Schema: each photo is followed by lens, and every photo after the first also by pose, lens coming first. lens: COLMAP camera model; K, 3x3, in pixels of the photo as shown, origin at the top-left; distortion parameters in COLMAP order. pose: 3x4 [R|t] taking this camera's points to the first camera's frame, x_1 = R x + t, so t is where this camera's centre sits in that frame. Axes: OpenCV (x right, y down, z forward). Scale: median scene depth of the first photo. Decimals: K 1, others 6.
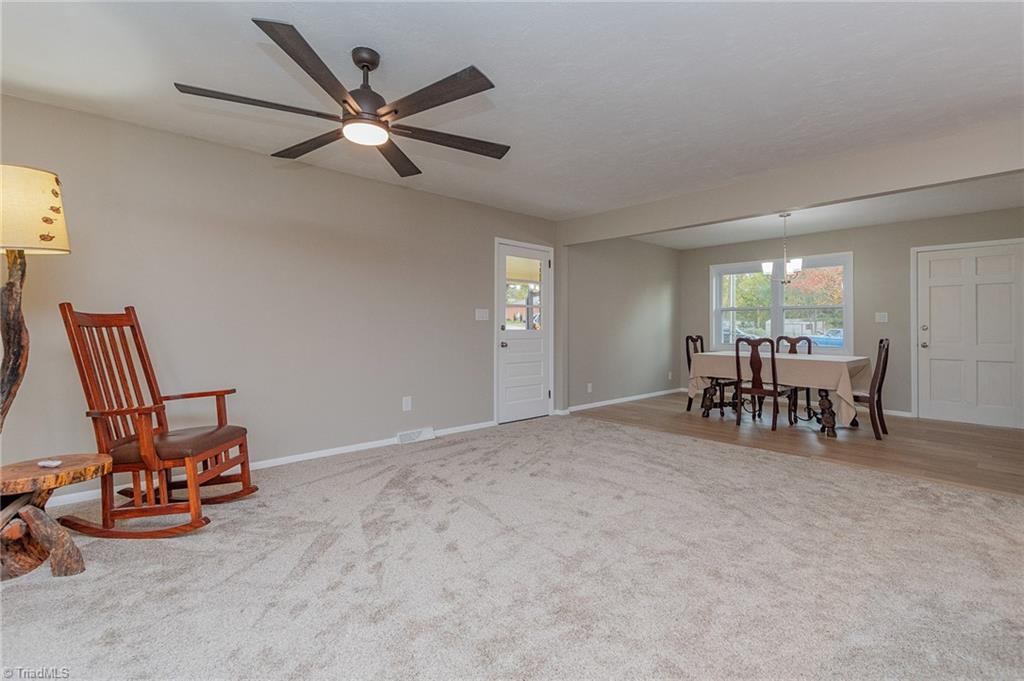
lens RADIAL K [[466.7, 0, 519.9], [0, 466.7, 323.4], [0, 0, 1]] dist [0.003999, -0.002193]
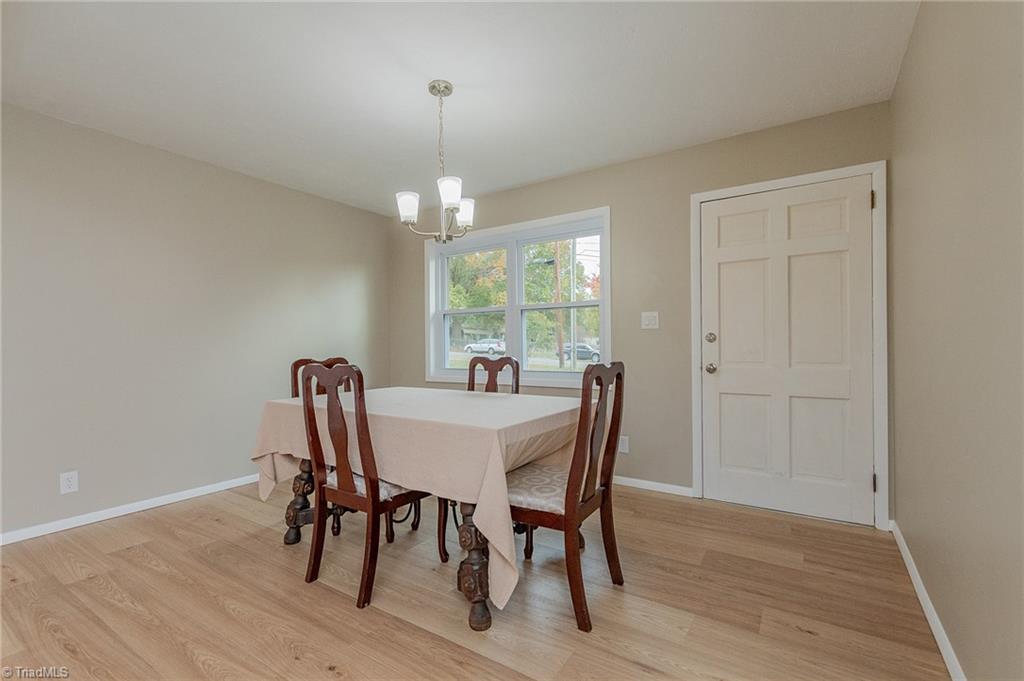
lens RADIAL K [[466.7, 0, 514.3], [0, 466.7, 347.8], [0, 0, 1]] dist [0.003999, -0.002193]
pose [[0.970980, -0.013936, 0.238756, 0.505982], [0.010821, 0.999838, 0.014350, 0.011232], [-0.238917, -0.011350, 0.970974, 0.517586]]
